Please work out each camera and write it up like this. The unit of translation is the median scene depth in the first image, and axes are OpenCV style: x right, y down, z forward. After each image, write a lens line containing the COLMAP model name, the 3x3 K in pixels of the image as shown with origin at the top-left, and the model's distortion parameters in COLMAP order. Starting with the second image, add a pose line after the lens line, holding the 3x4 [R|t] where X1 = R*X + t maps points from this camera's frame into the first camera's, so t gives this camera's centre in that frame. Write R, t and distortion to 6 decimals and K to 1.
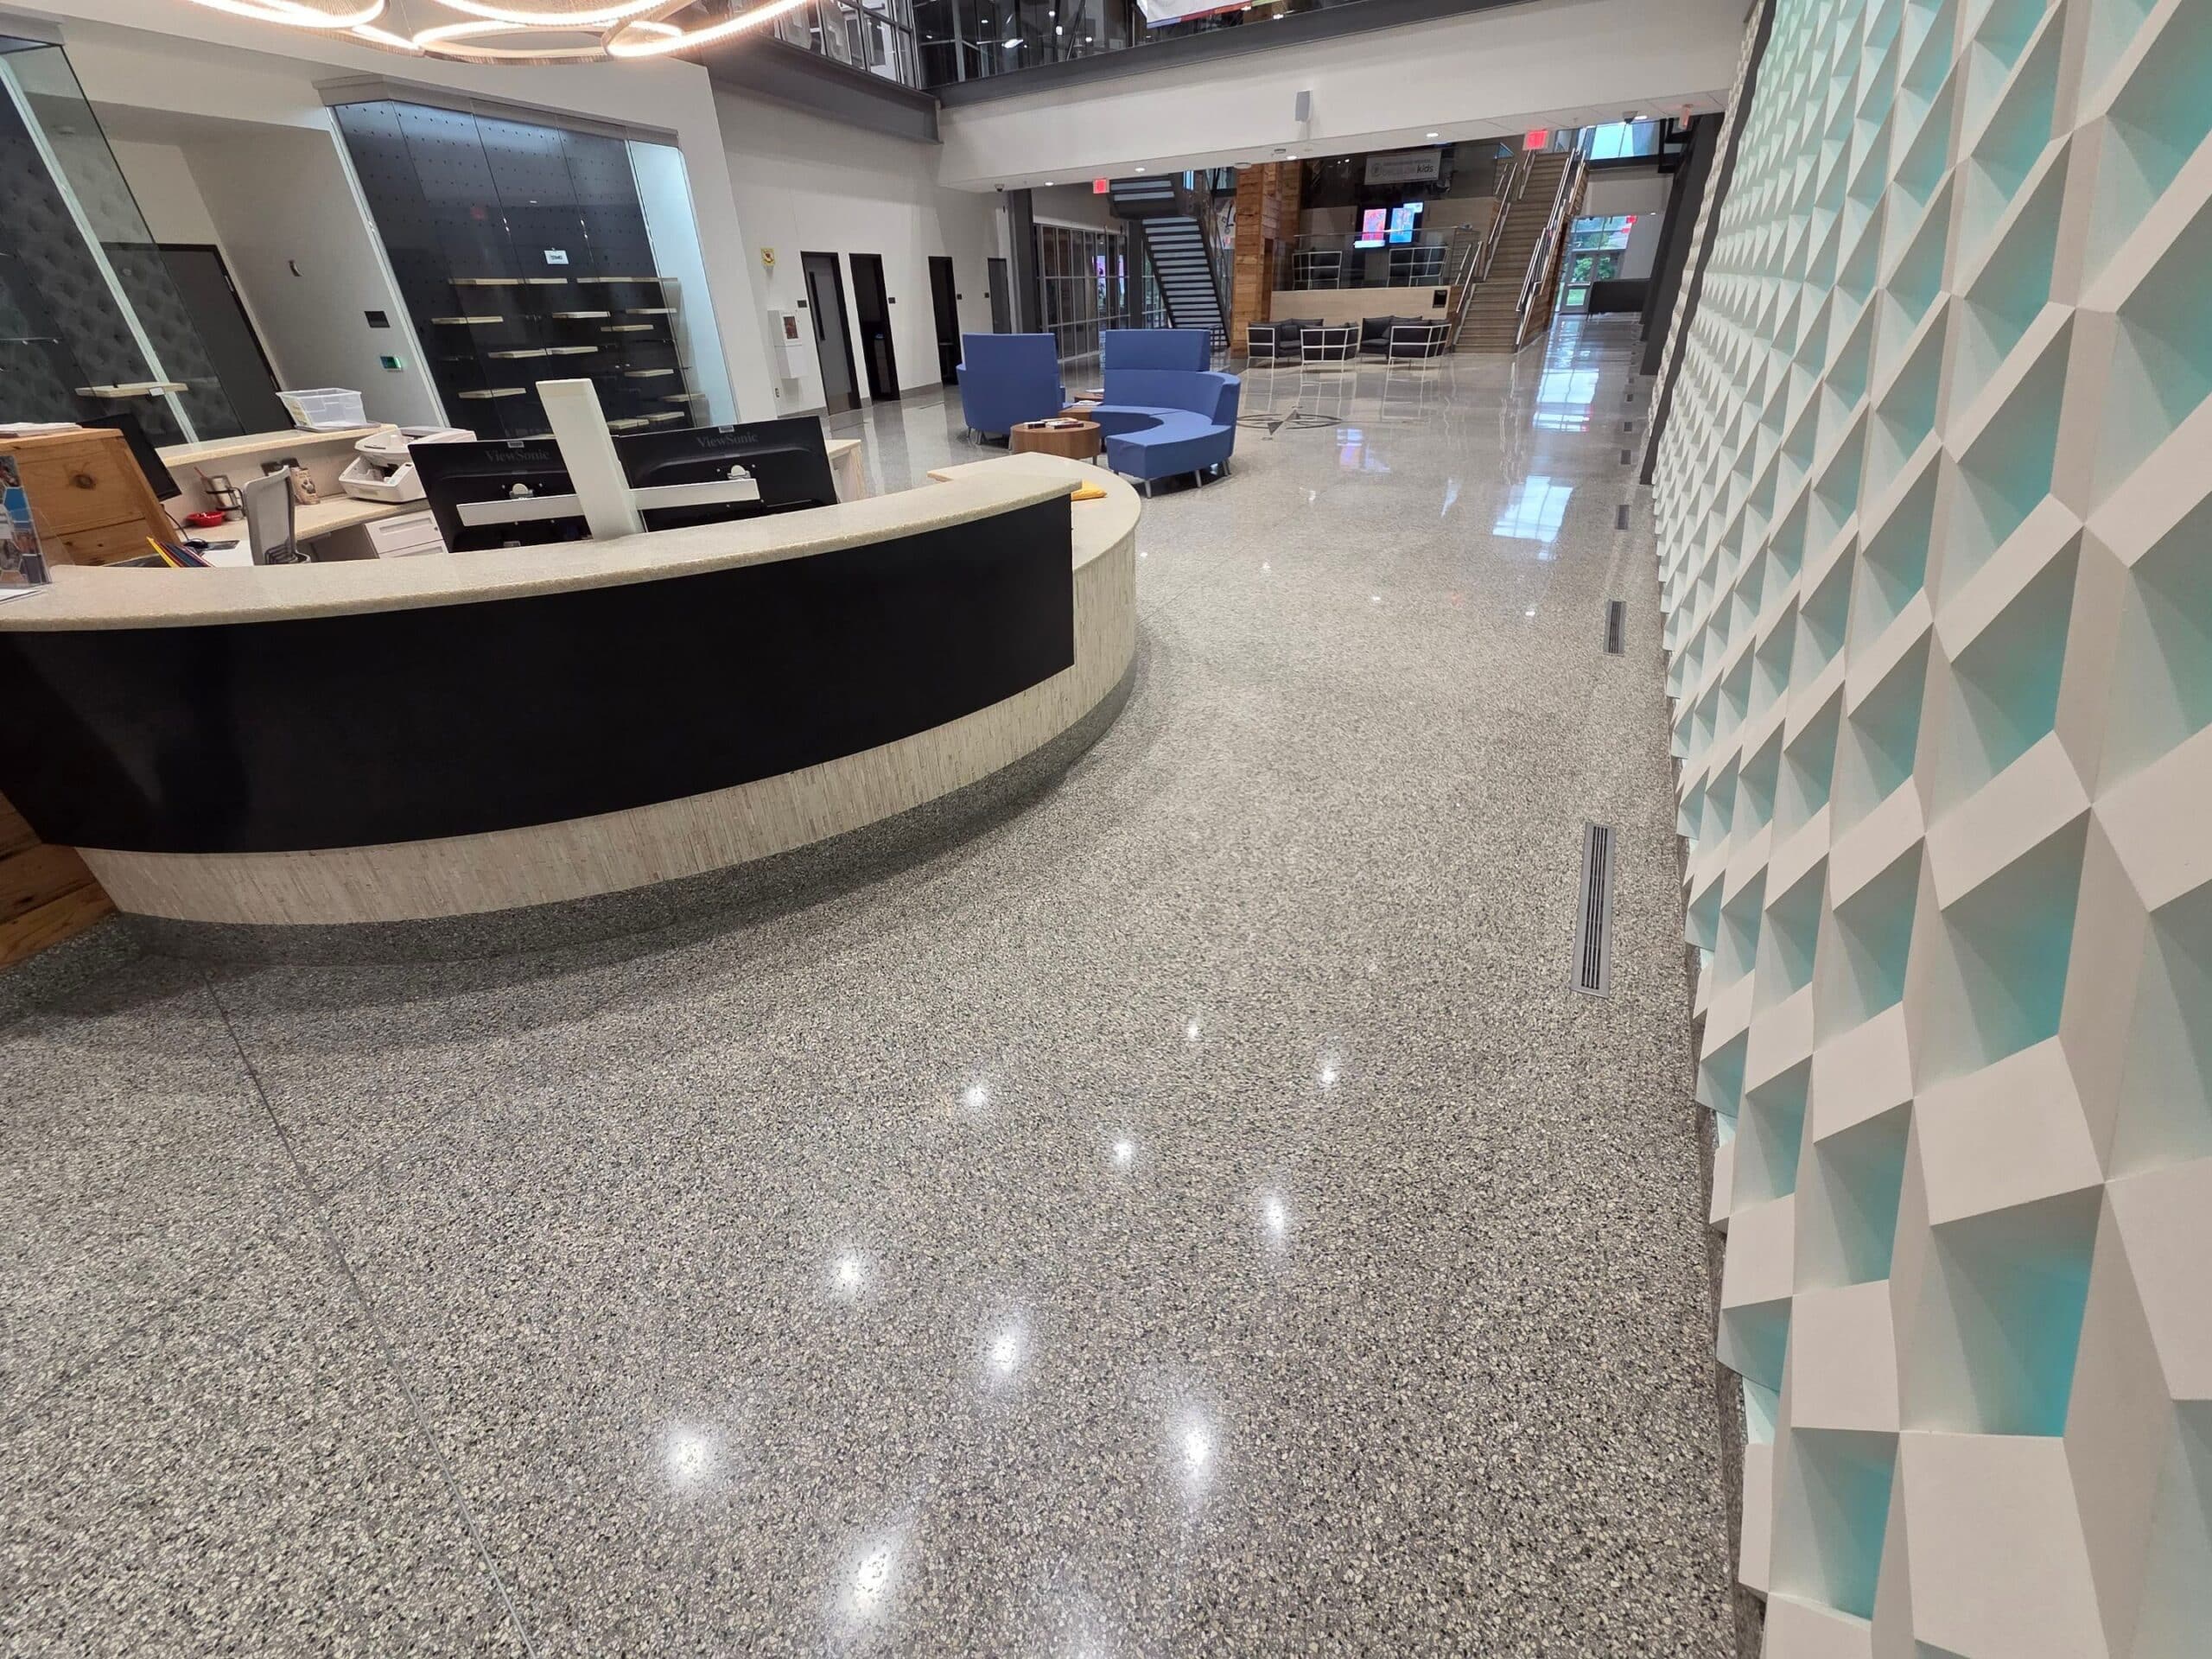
lens RADIAL K [[908.4, 0, 1103.1], [0, 908.4, 833.8], [0, 0, 1]] dist [0.005241, -0.001057]
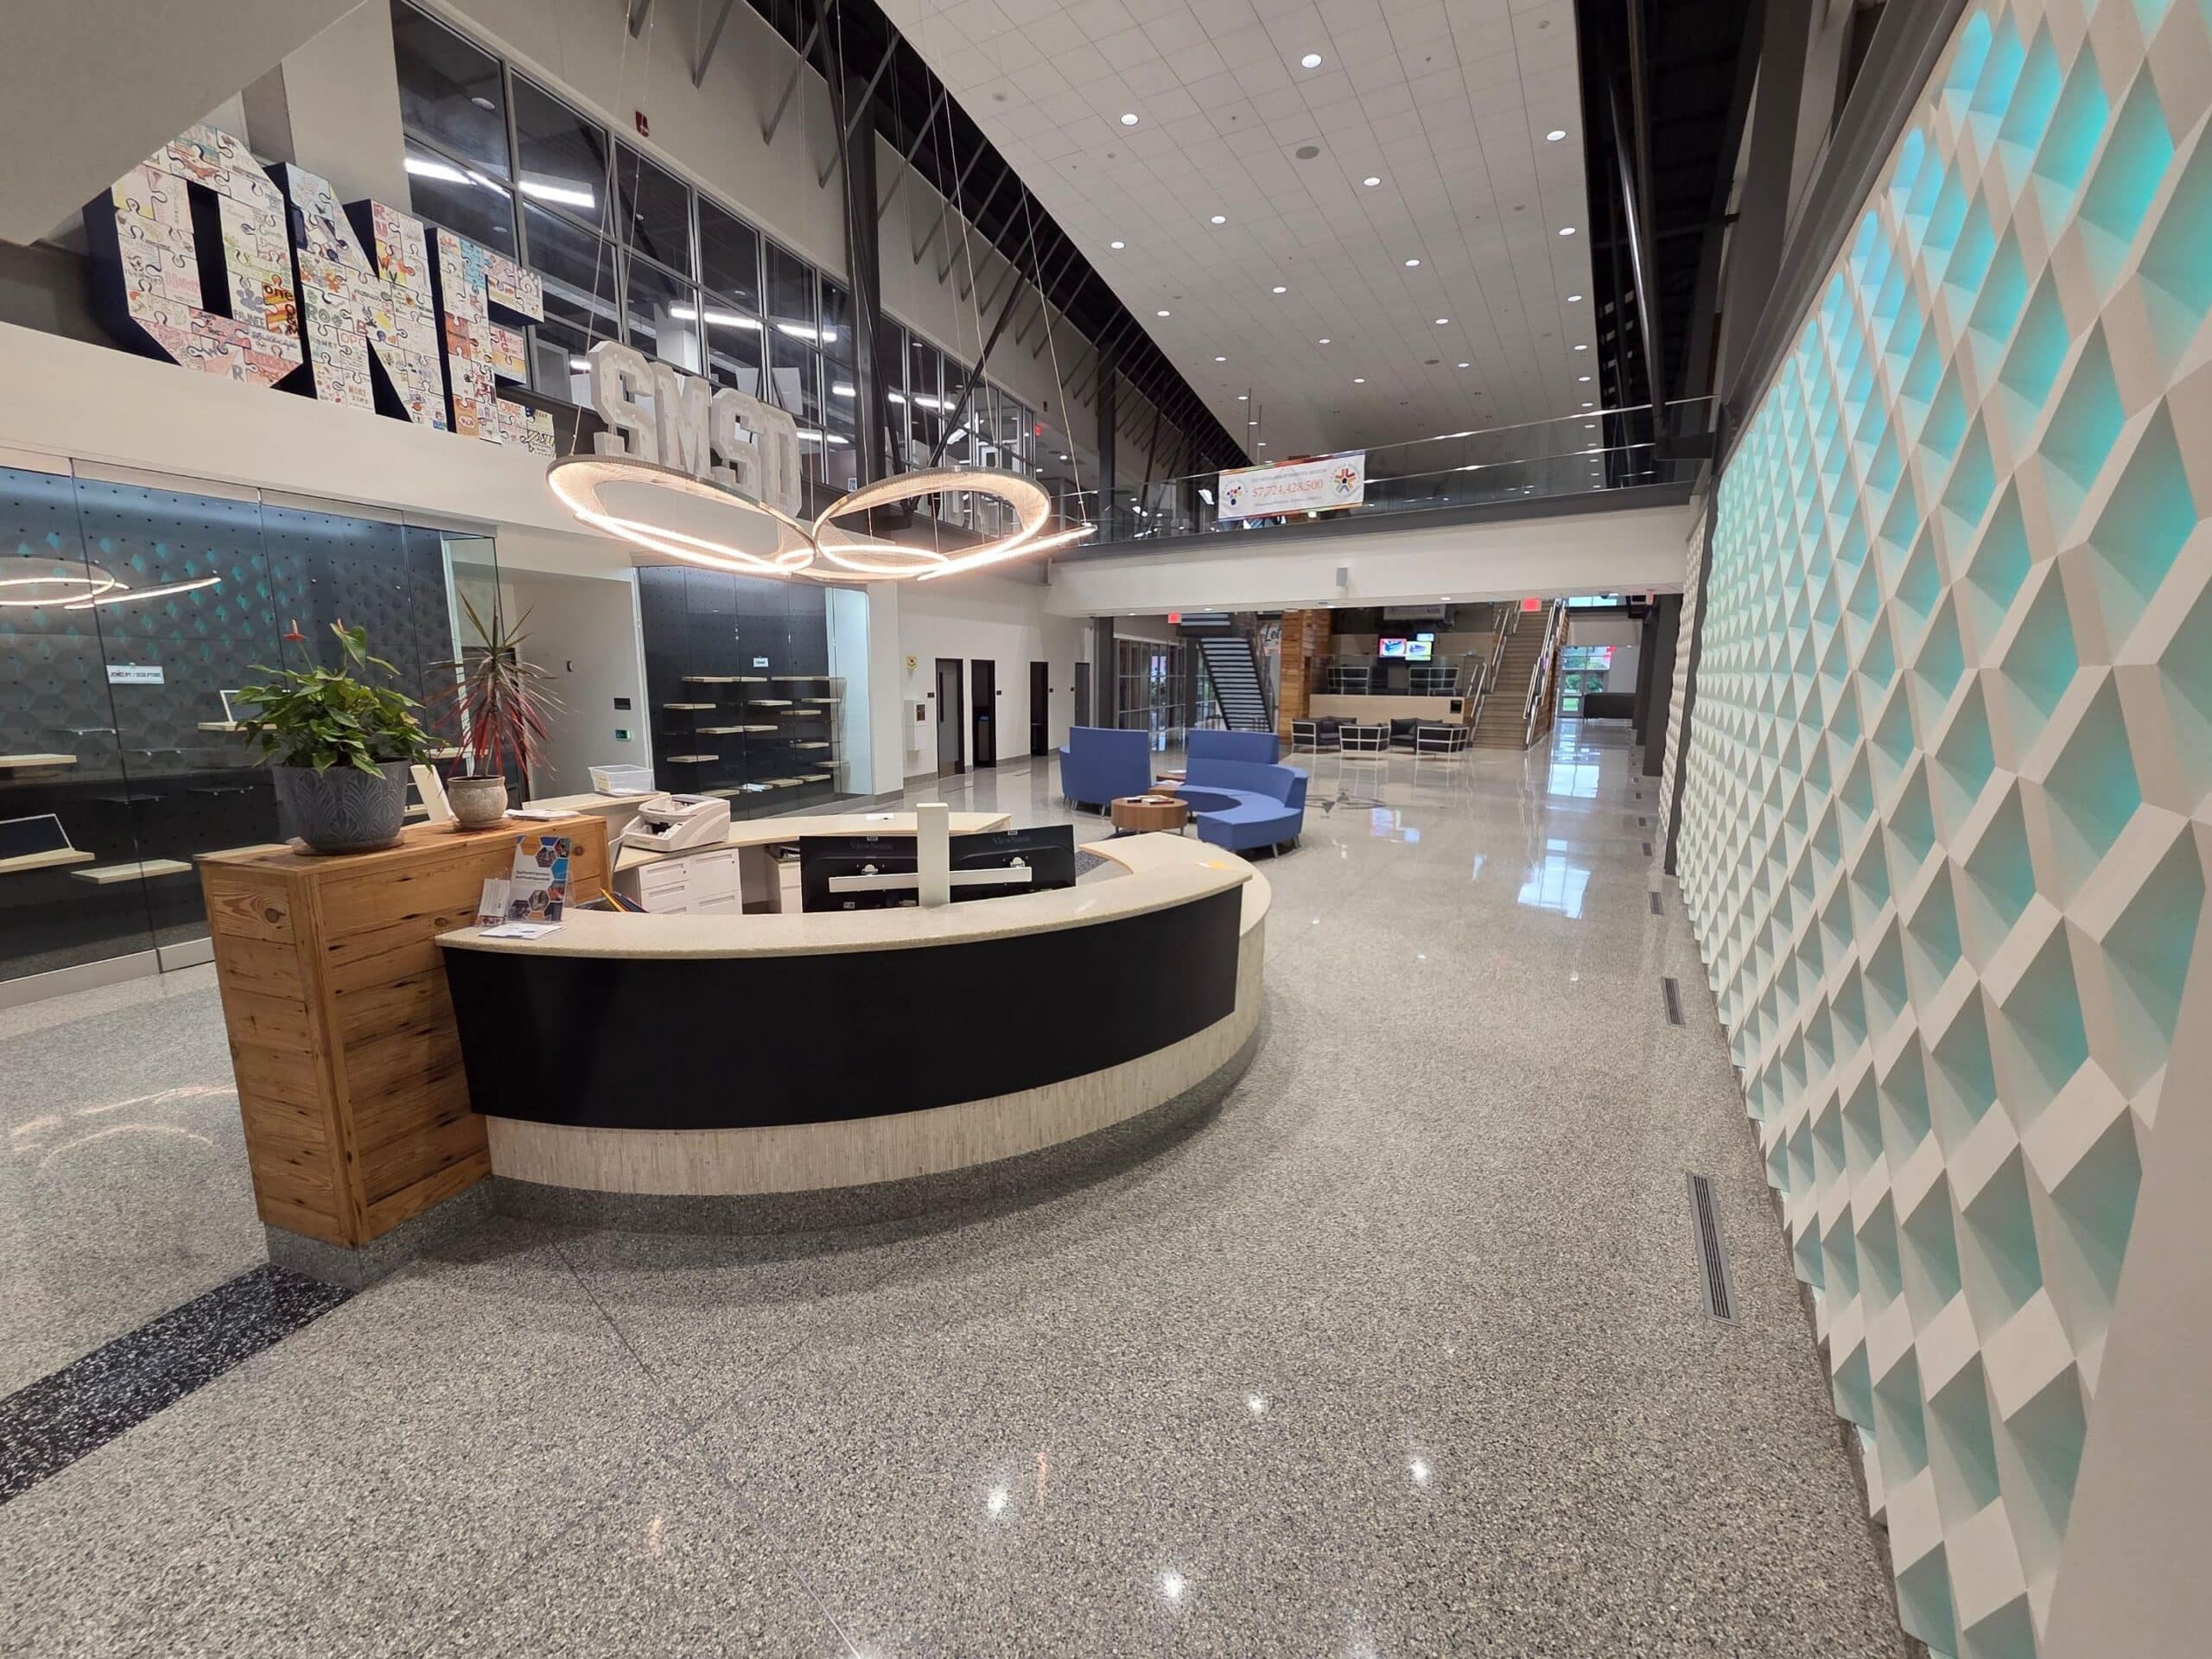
lens RADIAL K [[908.4, 0, 1105.0], [0, 908.4, 829.7], [0, 0, 1]] dist [0.005241, -0.001057]
pose [[0.998259, 0.044891, -0.038256, -0.225456], [-0.055688, 0.931043, -0.360636, 0.049893], [0.019428, 0.362138, 0.931922, -0.313941]]
